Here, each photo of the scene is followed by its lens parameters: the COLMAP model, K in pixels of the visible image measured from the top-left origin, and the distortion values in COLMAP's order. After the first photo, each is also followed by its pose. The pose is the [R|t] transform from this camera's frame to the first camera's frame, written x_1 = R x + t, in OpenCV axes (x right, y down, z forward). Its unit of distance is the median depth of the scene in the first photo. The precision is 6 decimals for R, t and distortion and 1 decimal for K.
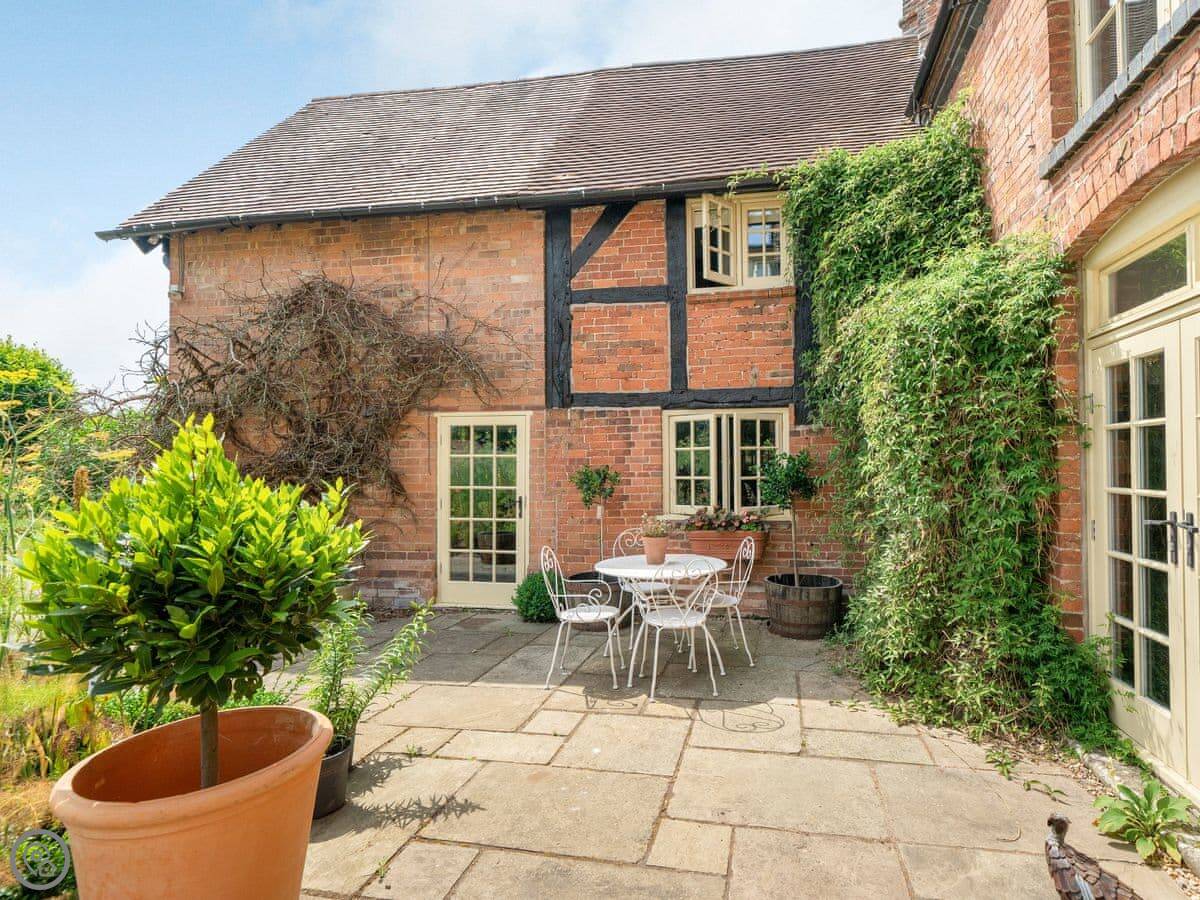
lens RADIAL K [[675.1, 0, 592.3], [0, 675.1, 452.5], [0, 0, 1]] dist [0.019375, 0.000678]
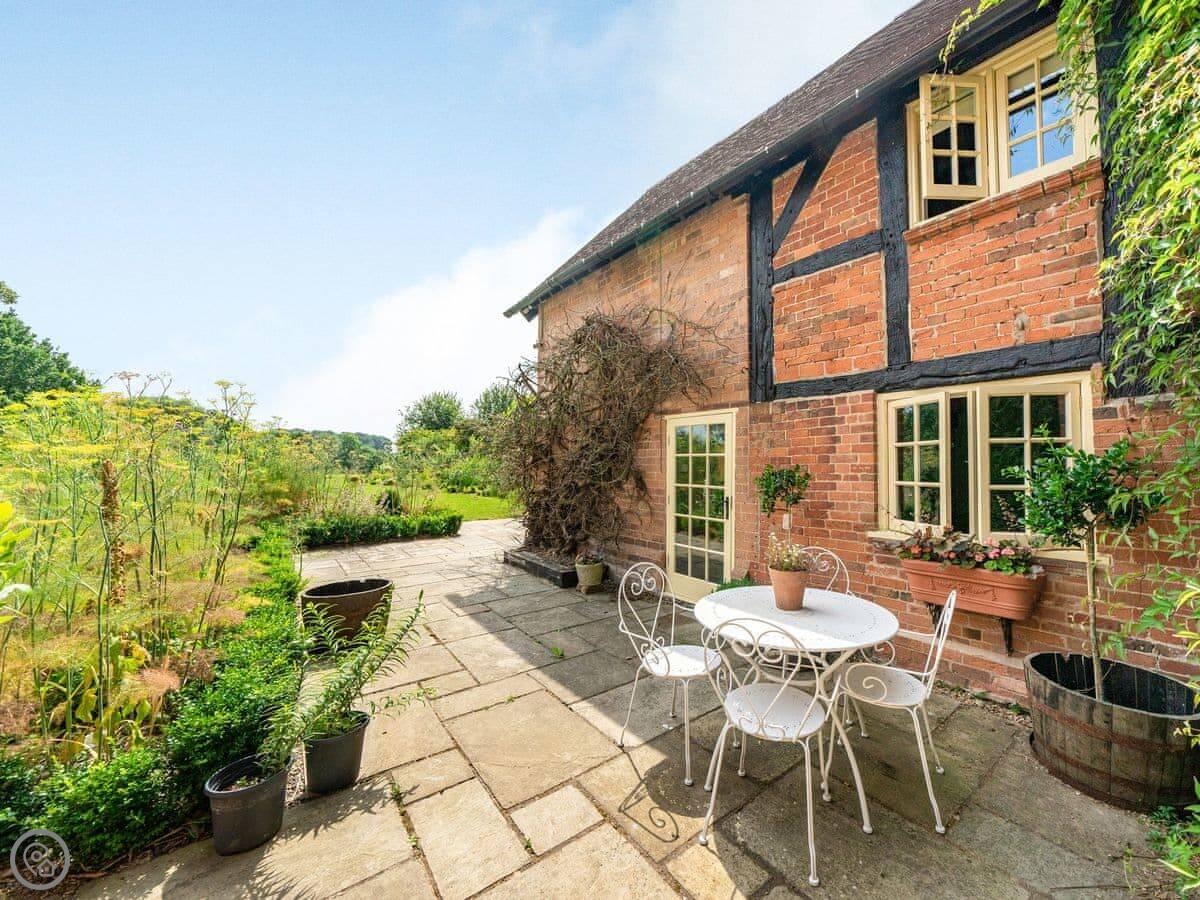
lens RADIAL K [[470.8, 0, 633.0], [0, 470.8, 454.0], [0, 0, 1]] dist [0.000598, -0.000290]
pose [[0.808514, -0.003147, -0.588468, 0.192942], [-0.000922, 0.999978, -0.006614, 0.008969], [0.588476, 0.005890, 0.808493, 0.401951]]
